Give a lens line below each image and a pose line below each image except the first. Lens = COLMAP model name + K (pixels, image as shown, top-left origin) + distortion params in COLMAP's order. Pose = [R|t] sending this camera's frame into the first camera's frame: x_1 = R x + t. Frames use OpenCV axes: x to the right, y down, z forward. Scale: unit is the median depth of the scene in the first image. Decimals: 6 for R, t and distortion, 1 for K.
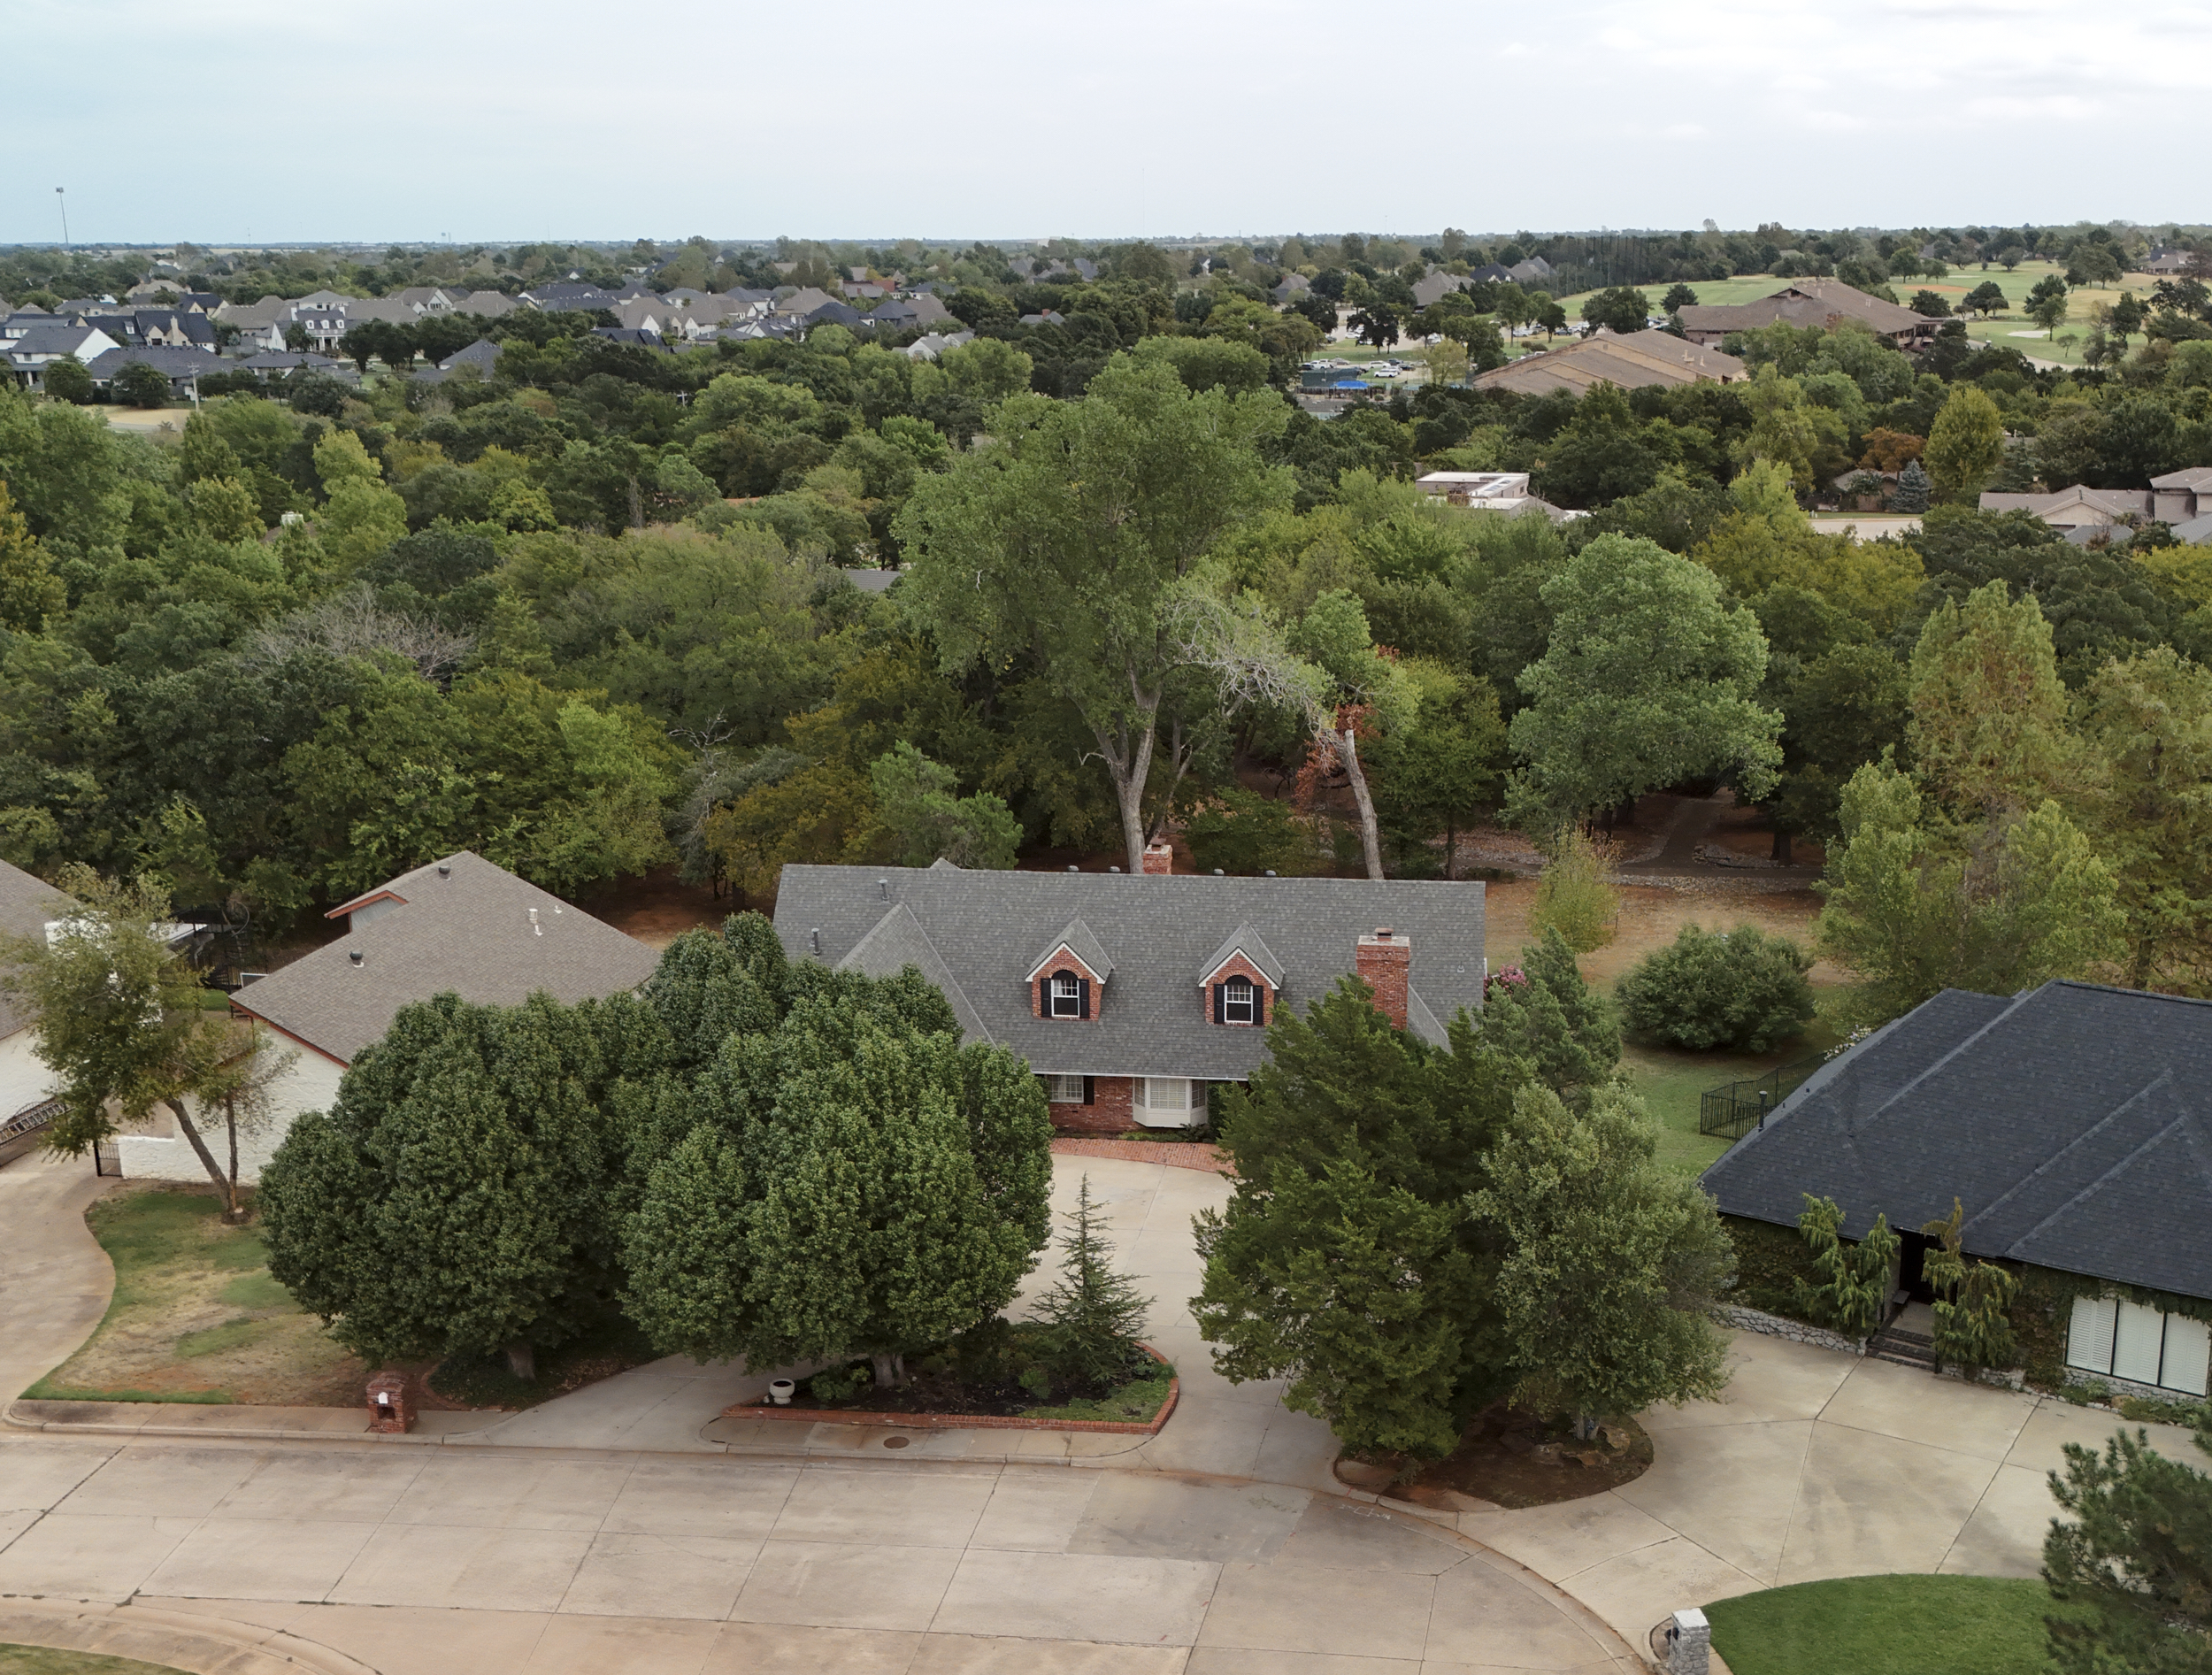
lens RADIAL K [[1765.7, 0, 1103.0], [0, 1765.7, 839.5], [0, 0, 1]] dist [0.040198, -0.013093]
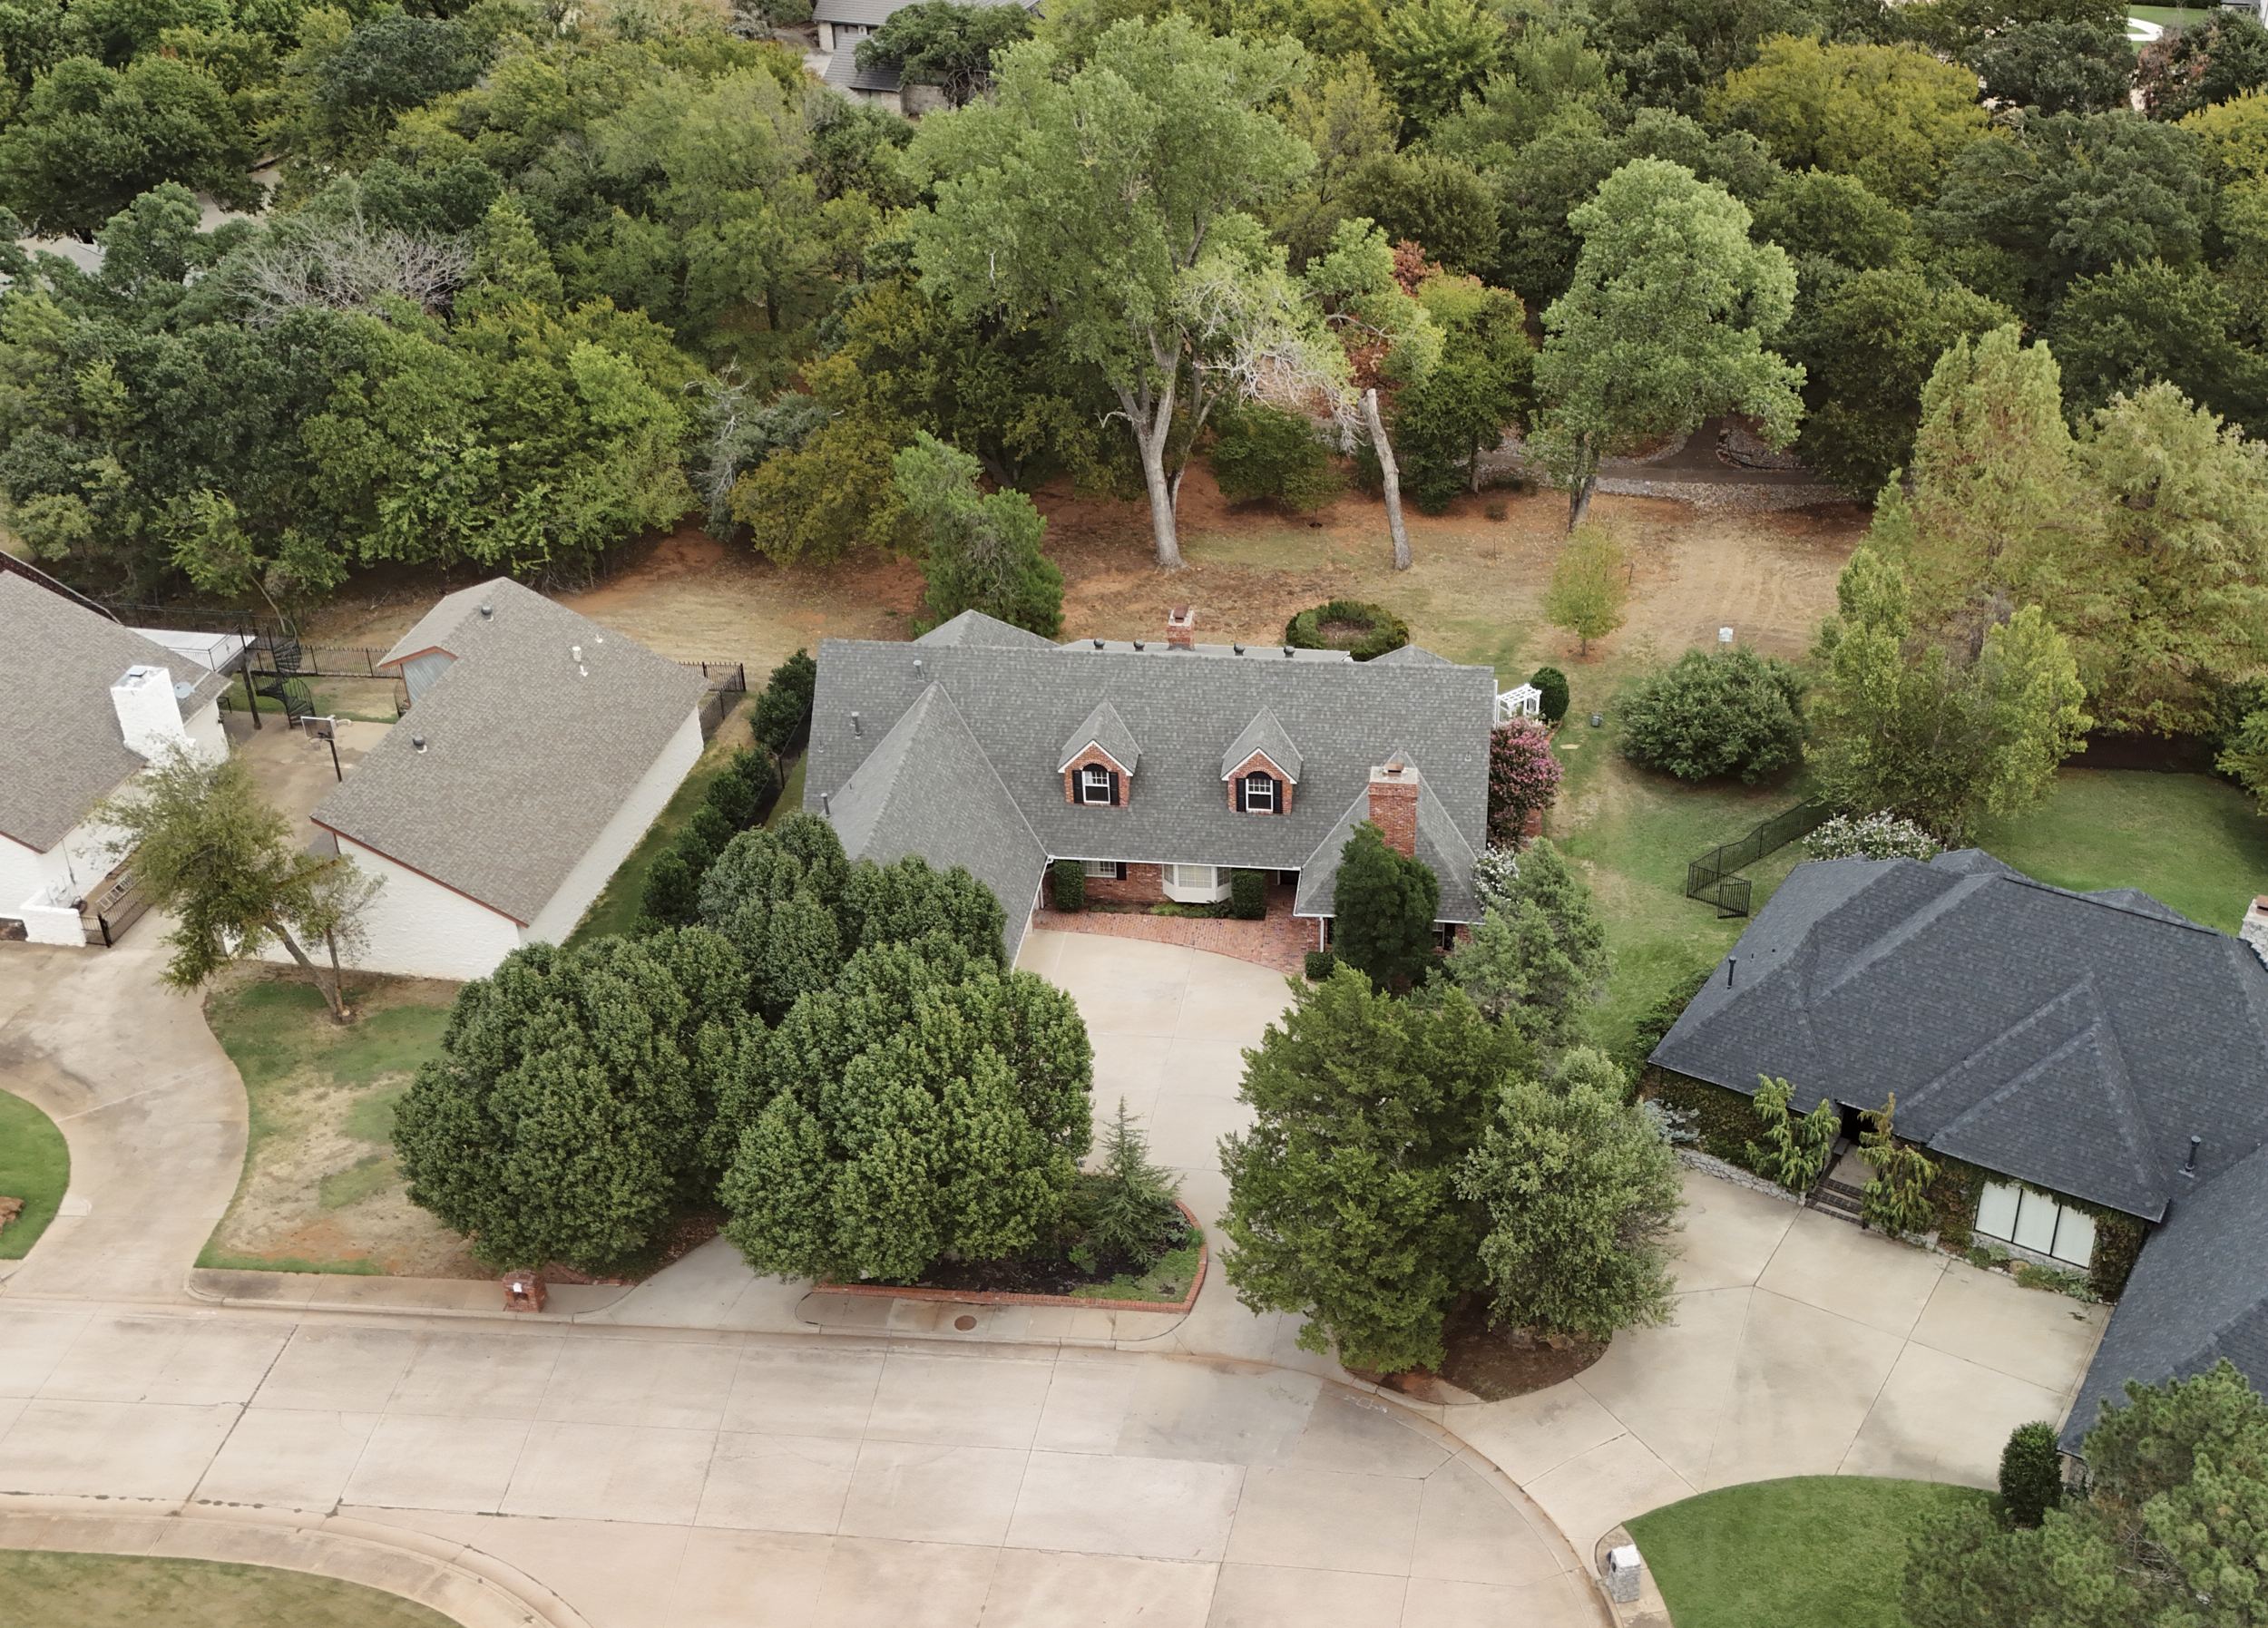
lens RADIAL K [[1732.2, 0, 1140.7], [0, 1732.2, 812.6], [0, 0, 1]] dist [0.039625, -0.018059]
pose [[0.999751, -0.021898, 0.004401, 0.000813], [0.020529, 0.978499, 0.205226, -0.203312], [-0.008800, -0.205084, 0.978705, -0.043776]]
